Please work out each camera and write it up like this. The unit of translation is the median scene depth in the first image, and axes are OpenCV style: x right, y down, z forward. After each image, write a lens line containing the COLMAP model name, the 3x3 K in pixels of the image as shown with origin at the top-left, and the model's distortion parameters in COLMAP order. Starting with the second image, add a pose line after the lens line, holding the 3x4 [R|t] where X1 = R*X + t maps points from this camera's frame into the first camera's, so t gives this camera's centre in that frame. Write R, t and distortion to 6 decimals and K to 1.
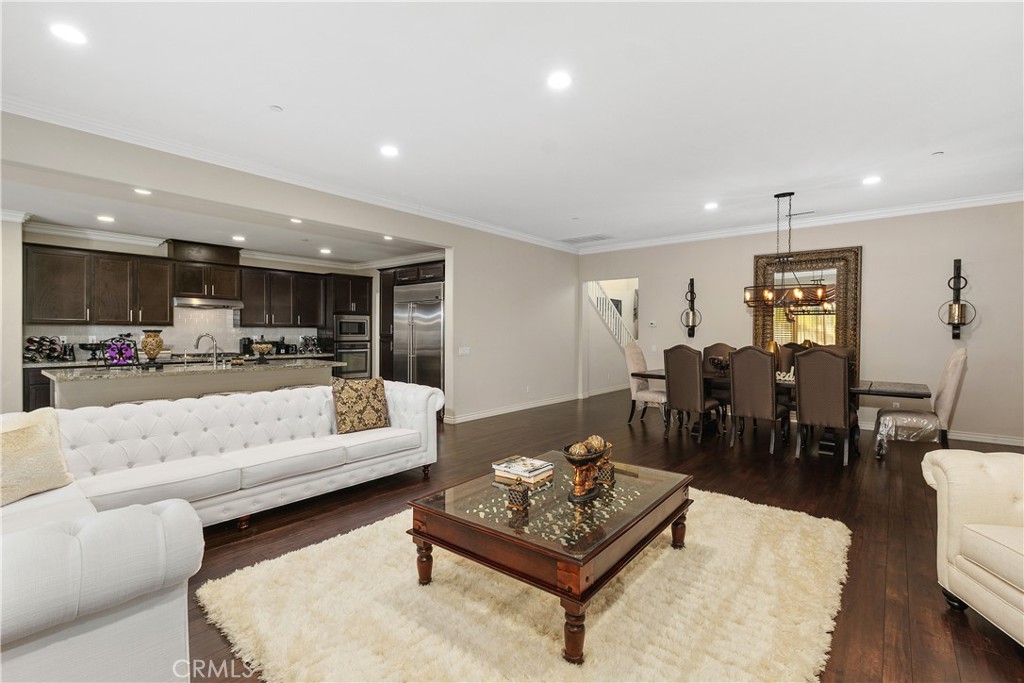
lens RADIAL K [[463.8, 0, 514.4], [0, 463.8, 335.8], [0, 0, 1]] dist [0.012352, -0.000426]
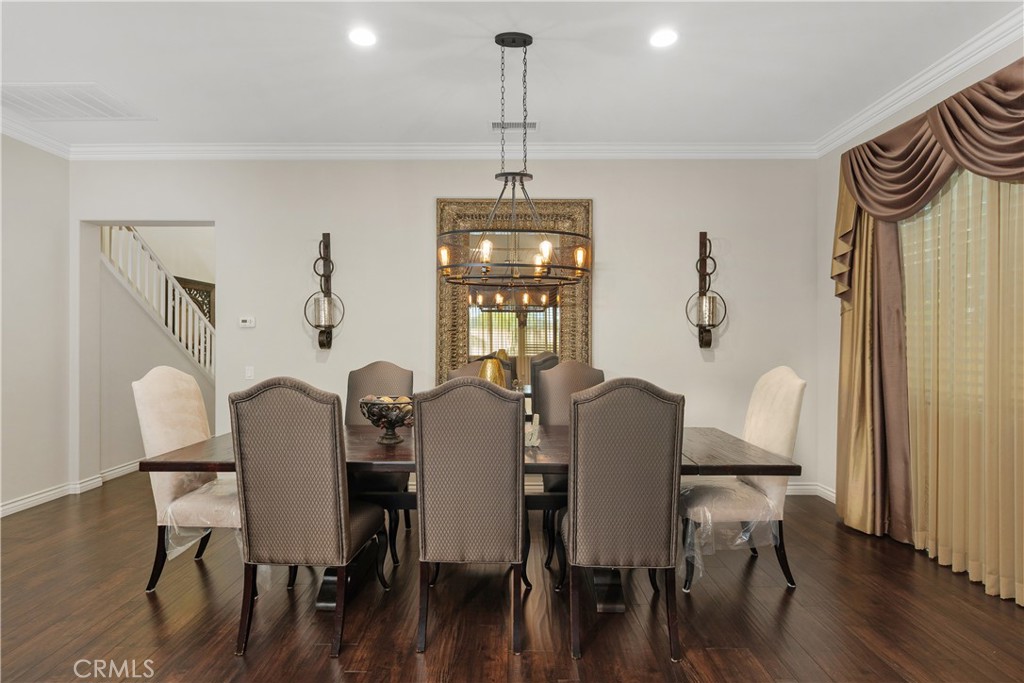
lens RADIAL K [[534.6, 0, 504.4], [0, 534.6, 336.9], [0, 0, 1]] dist [0.002884, 0.000257]
pose [[0.786488, -0.000945, 0.617604, 0.213043], [0.006949, 0.999949, -0.007319, -0.005071], [-0.617566, 0.010048, 0.786455, 0.515824]]
